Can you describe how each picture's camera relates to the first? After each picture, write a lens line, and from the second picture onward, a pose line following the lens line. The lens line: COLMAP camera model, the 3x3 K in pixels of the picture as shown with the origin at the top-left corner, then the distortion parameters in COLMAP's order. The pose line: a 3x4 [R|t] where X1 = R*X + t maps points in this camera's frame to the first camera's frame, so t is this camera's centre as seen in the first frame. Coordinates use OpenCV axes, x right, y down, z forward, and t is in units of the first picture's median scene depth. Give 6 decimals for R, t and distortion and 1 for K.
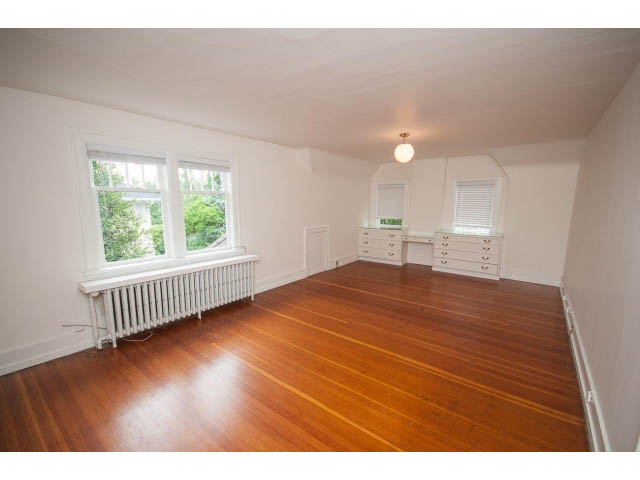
lens RADIAL K [[283.6, 0, 324.4], [0, 283.6, 238.4], [0, 0, 1]] dist [0.003029, 0.000318]
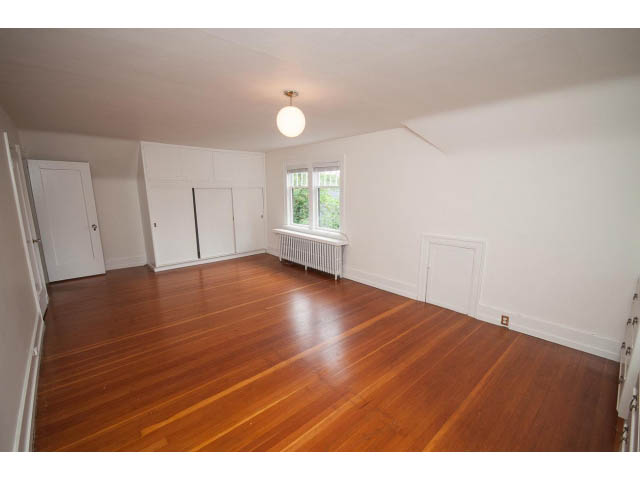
lens RADIAL K [[283.6, 0, 323.0], [0, 283.6, 241.7], [0, 0, 1]] dist [0.003029, 0.000318]
pose [[-0.183683, 0.173062, -0.967631, 0.987985], [-0.132253, 0.971079, 0.198784, -0.182167], [0.974048, 0.164486, -0.155483, 1.269471]]
